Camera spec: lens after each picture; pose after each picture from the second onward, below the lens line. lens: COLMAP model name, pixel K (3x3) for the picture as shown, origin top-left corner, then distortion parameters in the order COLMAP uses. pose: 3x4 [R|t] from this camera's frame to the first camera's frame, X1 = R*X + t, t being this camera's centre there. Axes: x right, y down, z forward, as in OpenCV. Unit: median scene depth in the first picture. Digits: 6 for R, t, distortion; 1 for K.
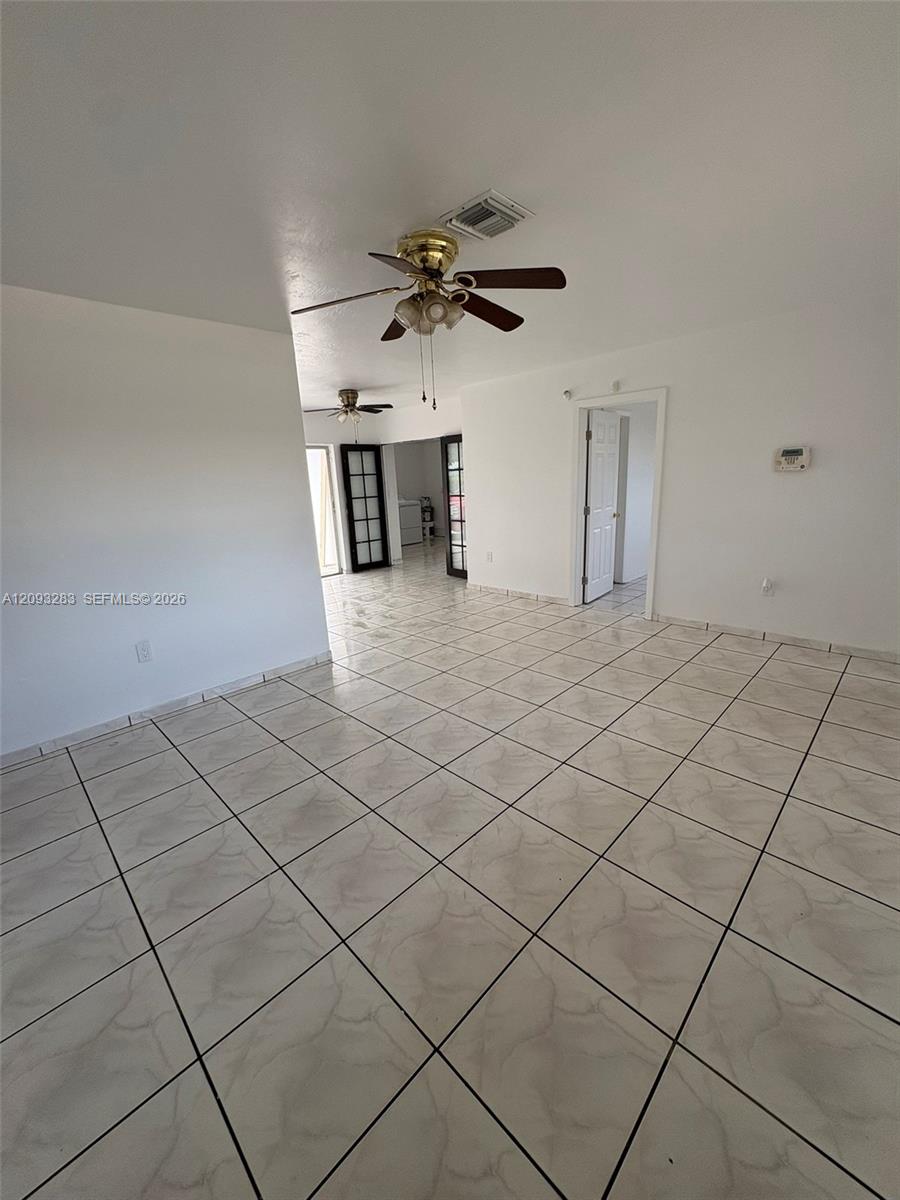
lens RADIAL K [[477.0, 0, 450.0], [0, 477.0, 600.0], [0, 0, 1]] dist [0.001953, 0.000348]
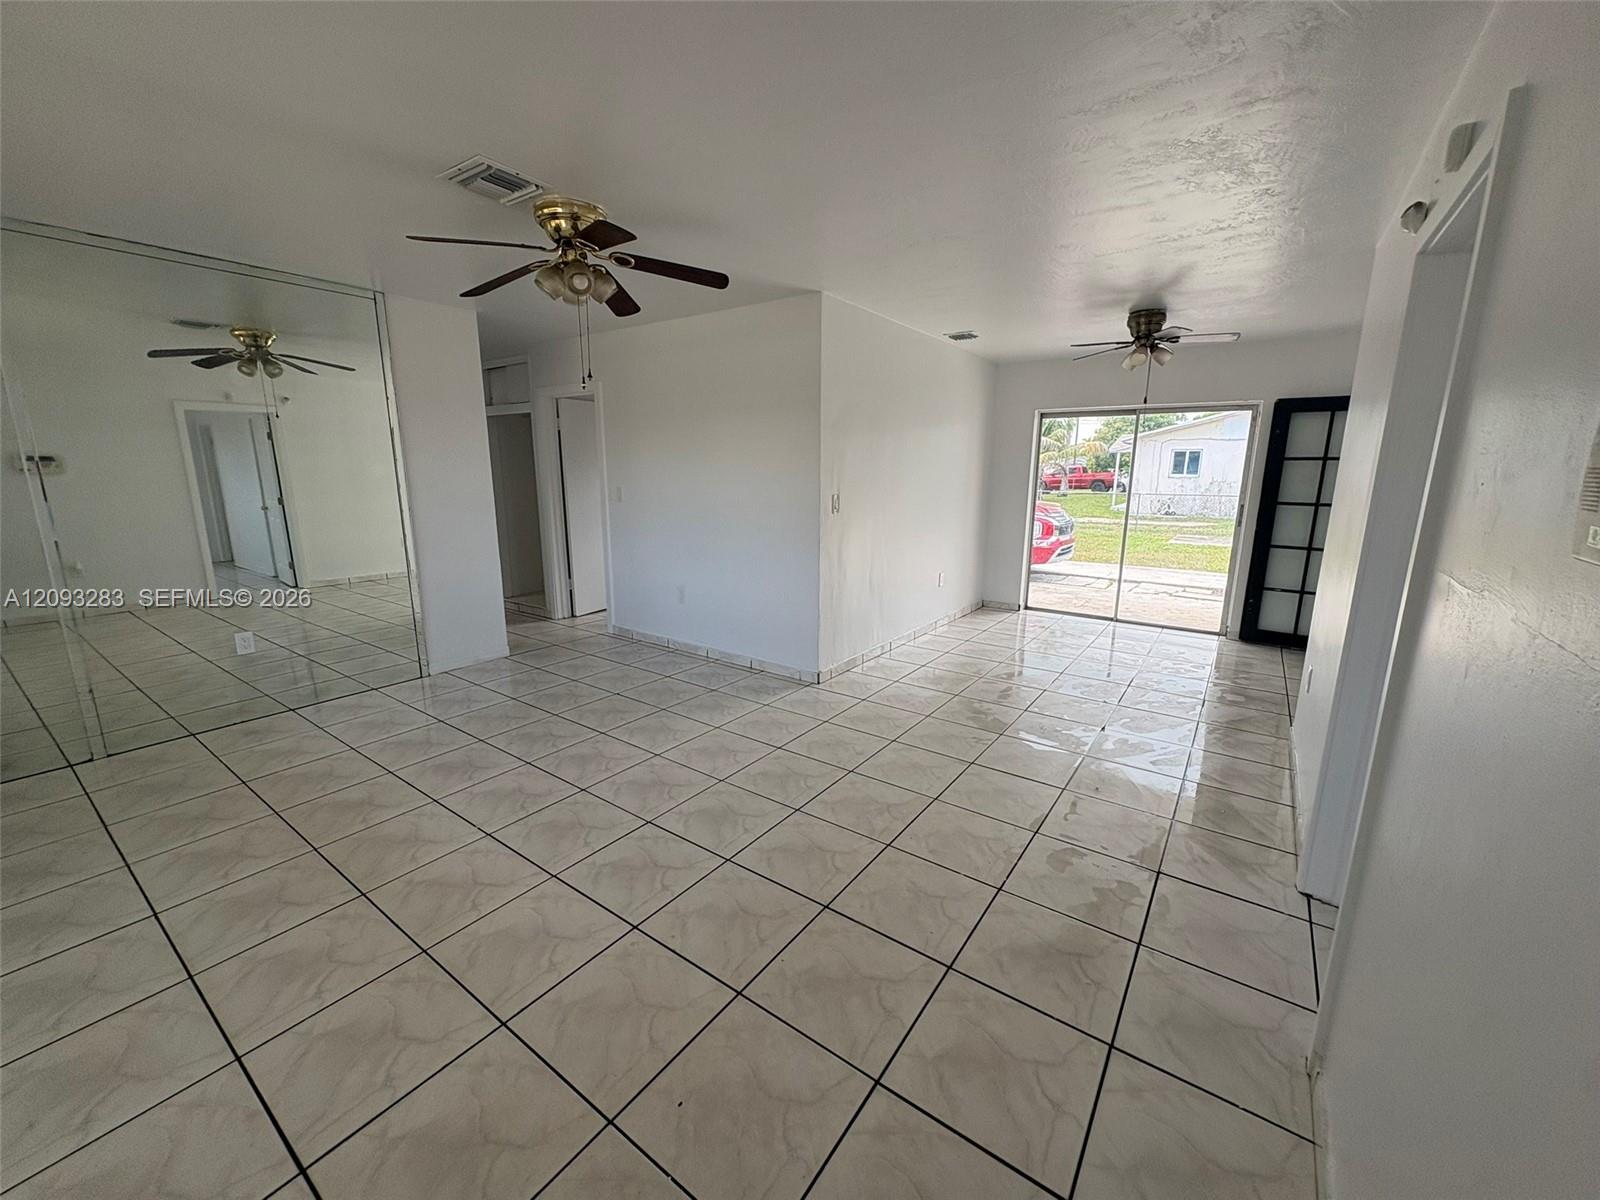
lens RADIAL K [[634.6, 0, 801.1], [0, 634.6, 599.9], [0, 0, 1]] dist [-0.000695, 0.000138]
pose [[0.157075, 0.248165, -0.955898, 1.087775], [-0.262318, 0.943629, 0.201875, -0.323888], [0.952112, 0.219039, 0.213318, 1.063311]]
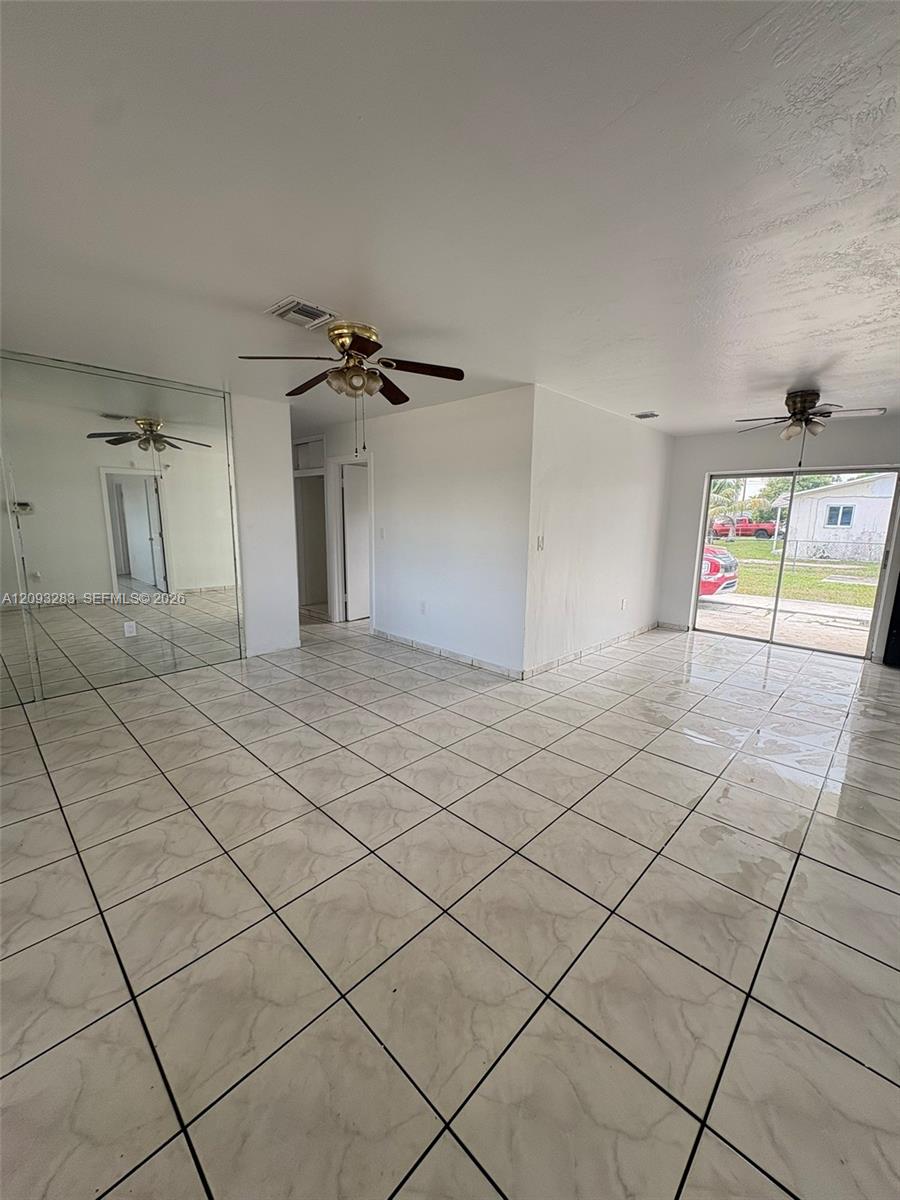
lens RADIAL K [[476.0, 0, 450.4], [0, 476.0, 601.5], [0, 0, 1]] dist [-0.000695, 0.000138]
pose [[0.012628, 0.223603, -0.974599, 1.087016], [-0.269448, 0.939383, 0.212032, -0.324864], [0.962932, 0.259926, 0.072112, 1.083600]]
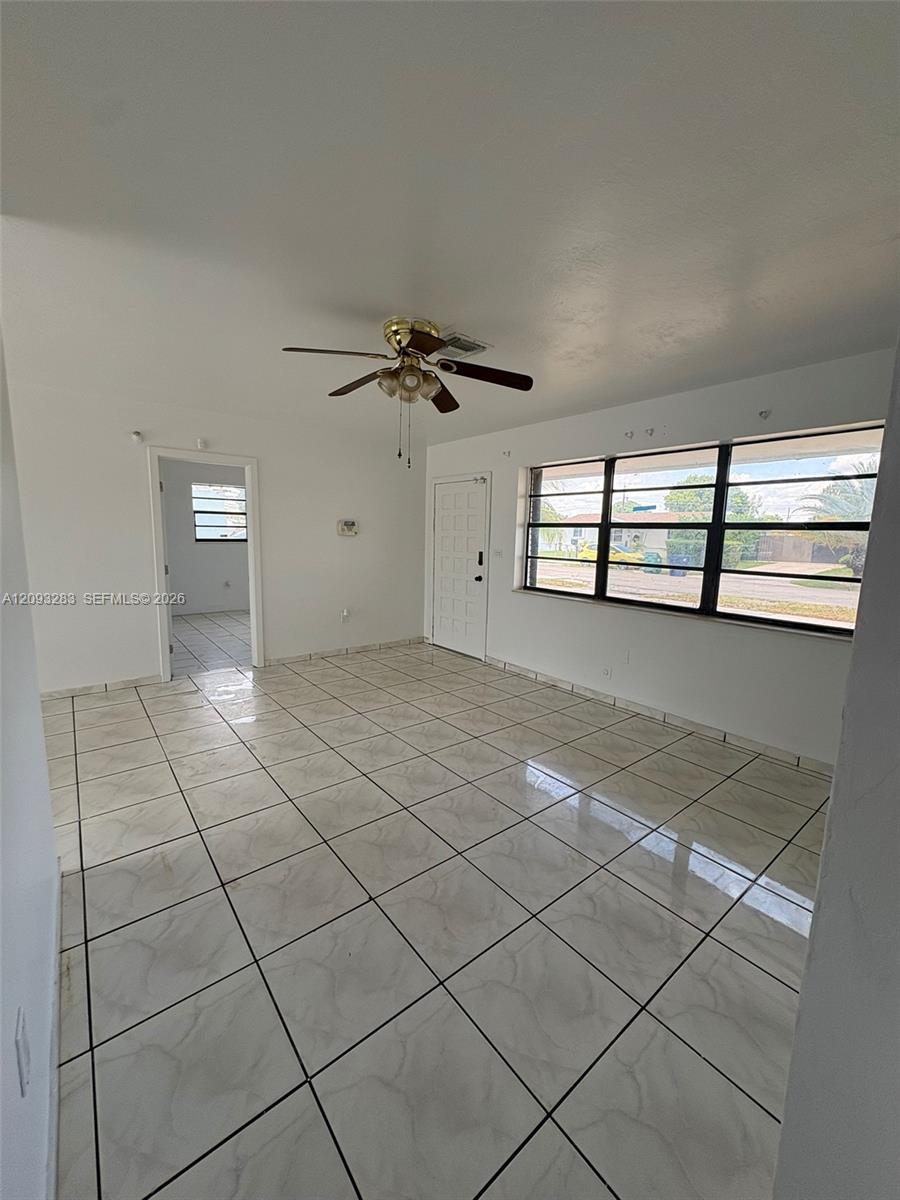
lens RADIAL K [[476.0, 0, 450.4], [0, 476.0, 601.5], [0, 0, 1]] dist [-0.000695, 0.000138]
pose [[0.114300, -0.096733, 0.988726, -0.980088], [0.225330, 0.971834, 0.069031, -0.135962], [-0.967555, 0.214899, 0.132878, 0.724963]]
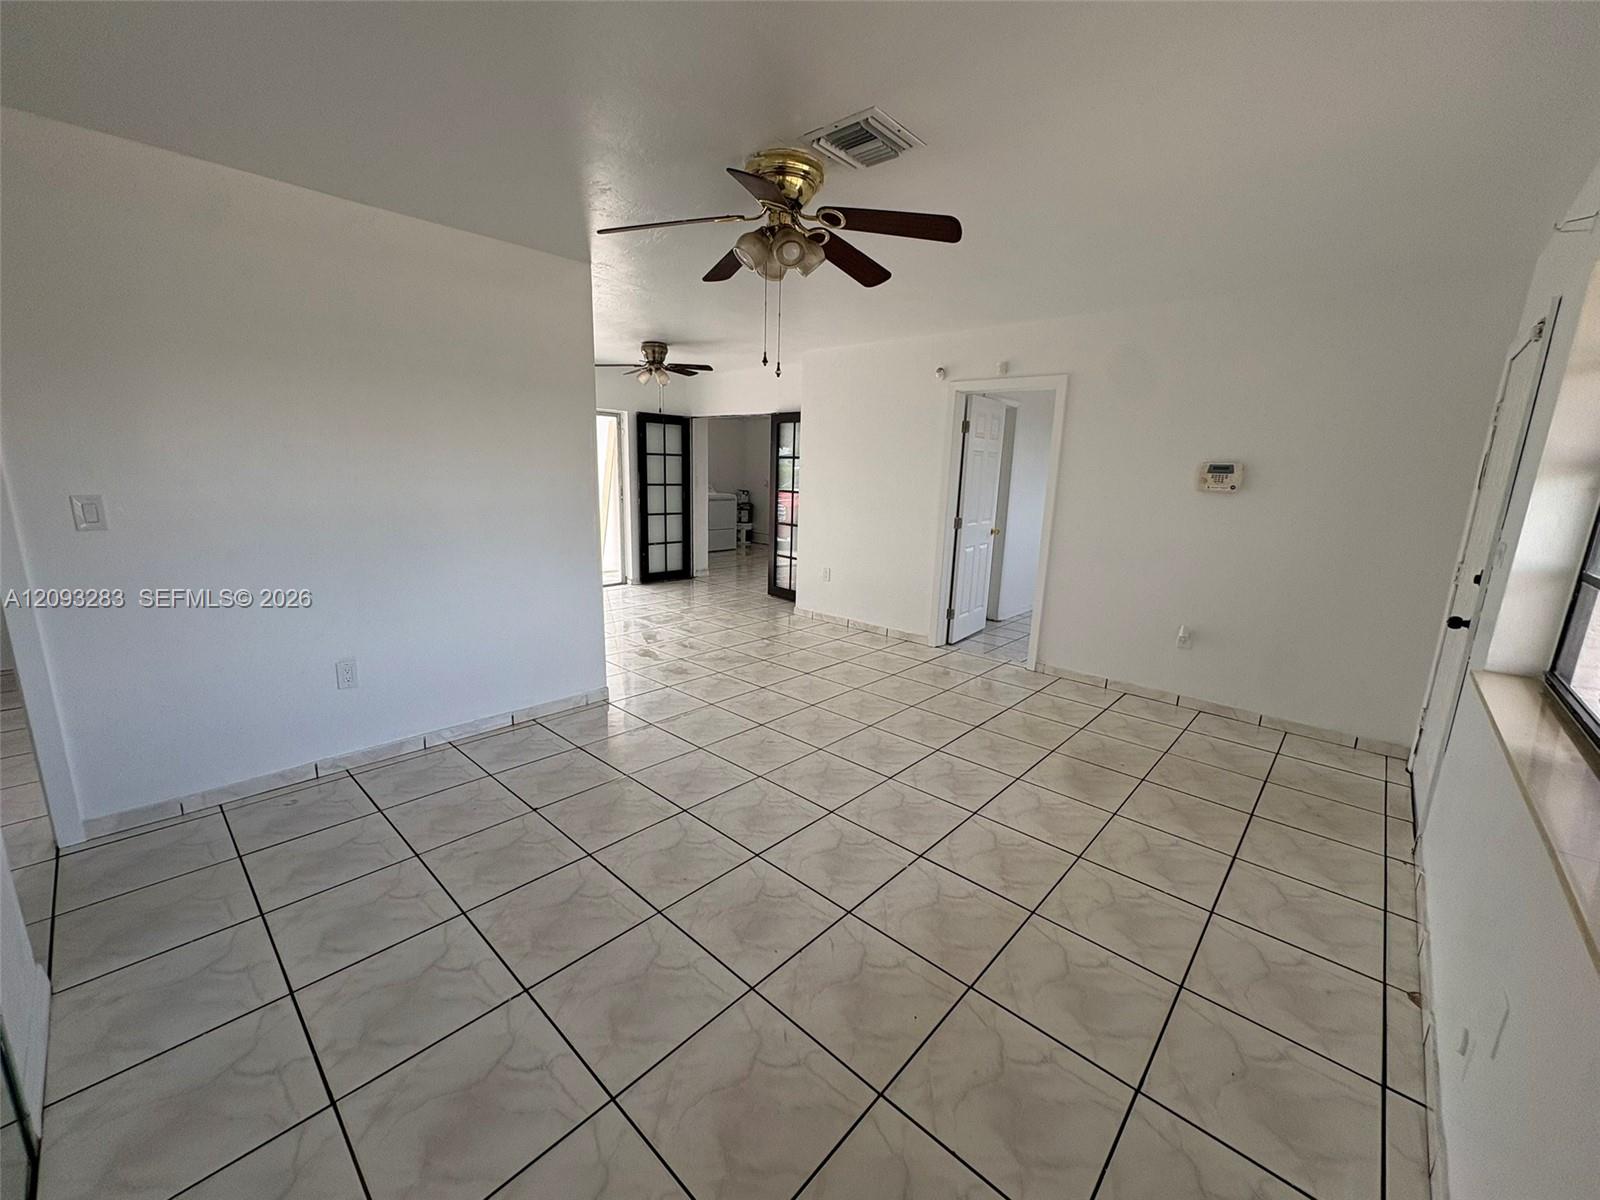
lens RADIAL K [[635.9, 0, 801.3], [0, 635.9, 598.2], [0, 0, 1]] dist [0.001953, 0.000348]
pose [[0.996300, 0.064751, 0.056515, -0.027170], [-0.061843, 0.996742, -0.051770, 0.002888], [-0.059683, 0.048084, 0.997059, 0.002960]]
